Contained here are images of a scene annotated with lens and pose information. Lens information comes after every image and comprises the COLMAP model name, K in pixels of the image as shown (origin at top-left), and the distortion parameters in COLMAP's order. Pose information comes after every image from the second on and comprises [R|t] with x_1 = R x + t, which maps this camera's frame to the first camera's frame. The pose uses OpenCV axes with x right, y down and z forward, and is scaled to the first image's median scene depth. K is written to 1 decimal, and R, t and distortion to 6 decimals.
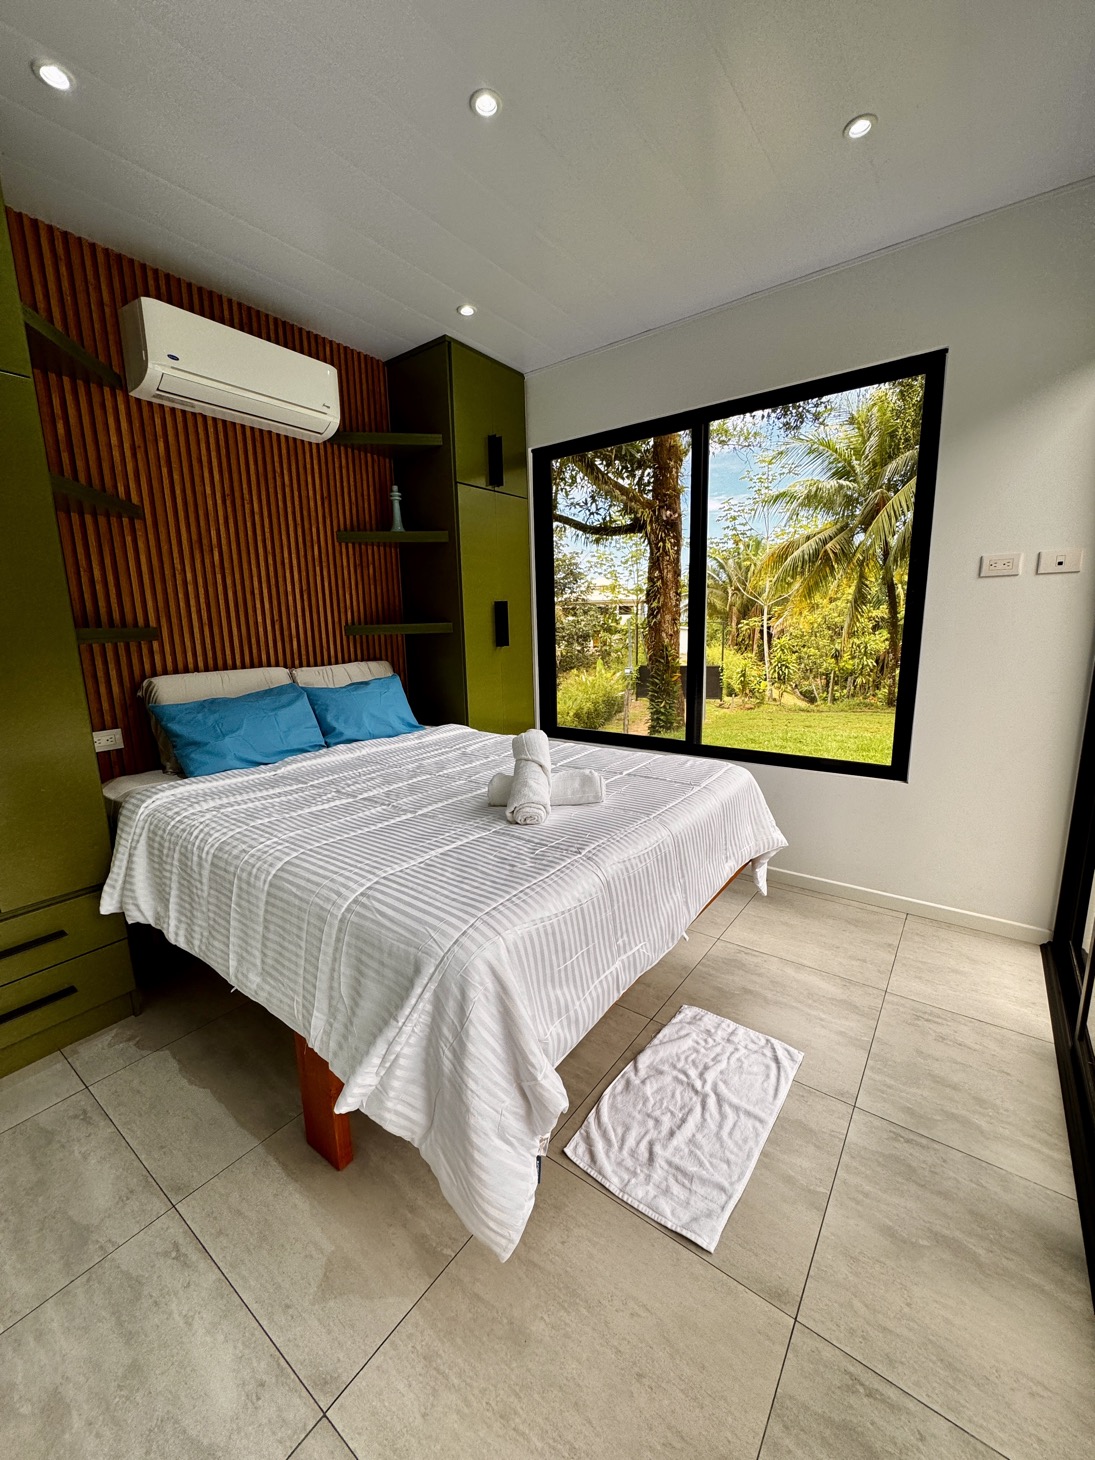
lens RADIAL K [[585.7, 0, 551.8], [0, 585.7, 724.5], [0, 0, 1]] dist [-0.000867, -0.000034]
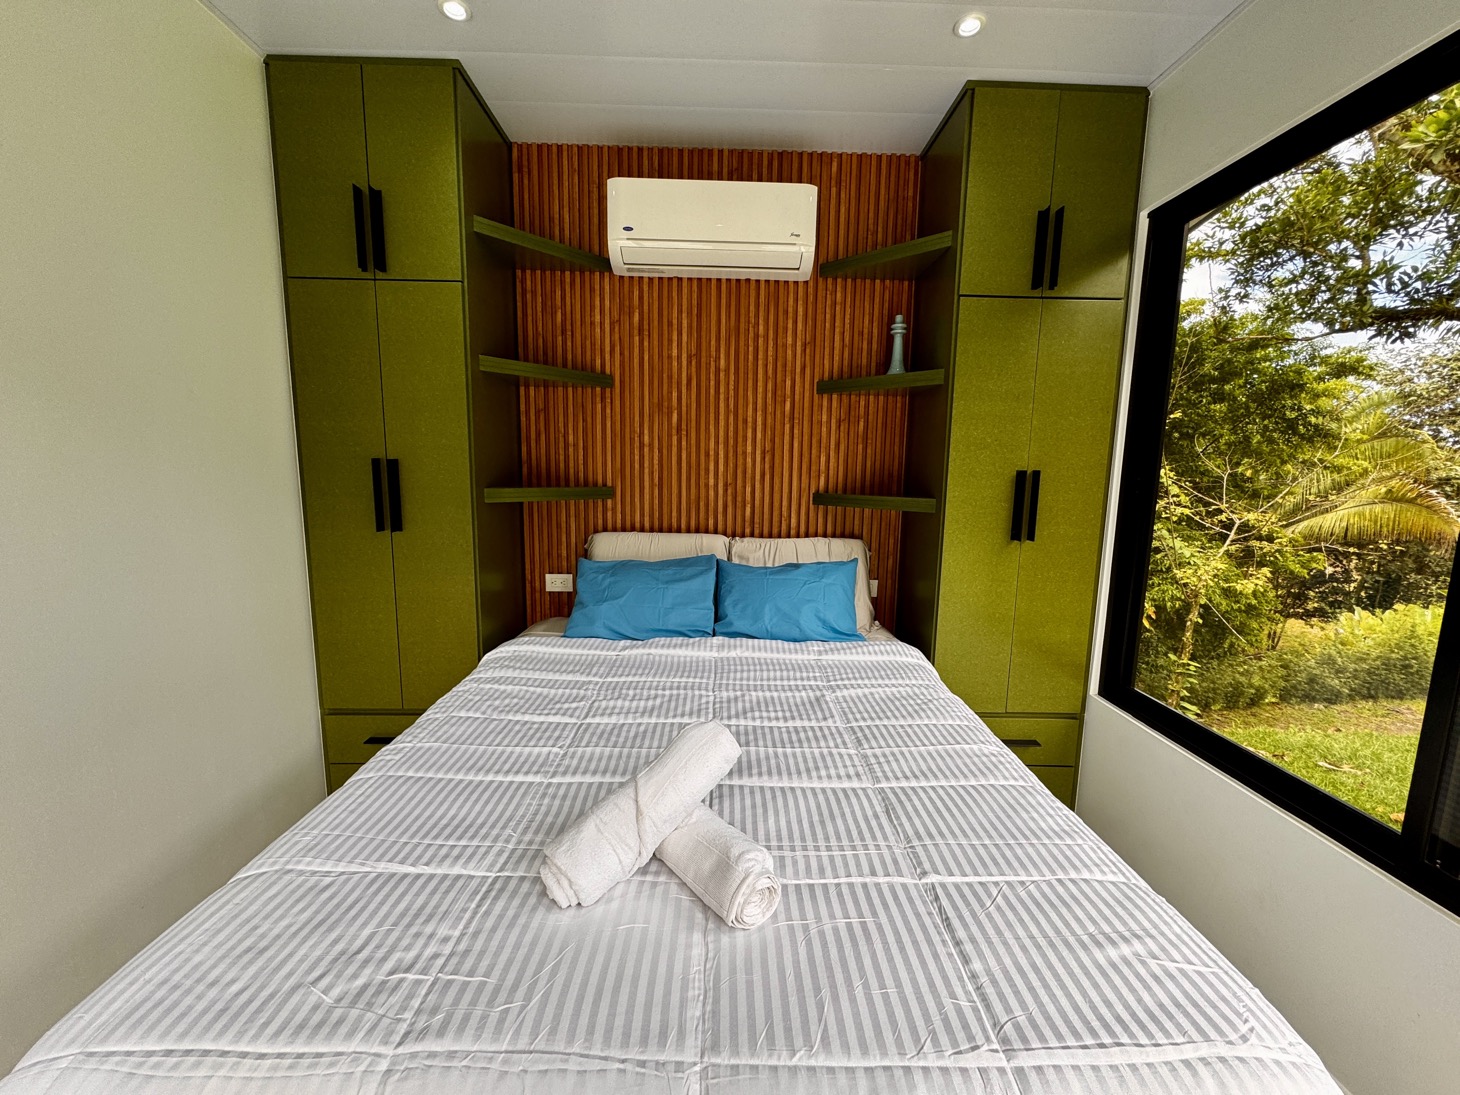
lens RADIAL K [[586.2, 0, 730.0], [0, 586.2, 547.5], [0, 0, 1]] dist [-0.008387, -0.000063]
pose [[0.607901, 0.142468, -0.781127, 0.268367], [-0.170293, 0.984272, 0.046991, -0.126067], [0.775536, 0.104455, 0.622602, 0.448472]]
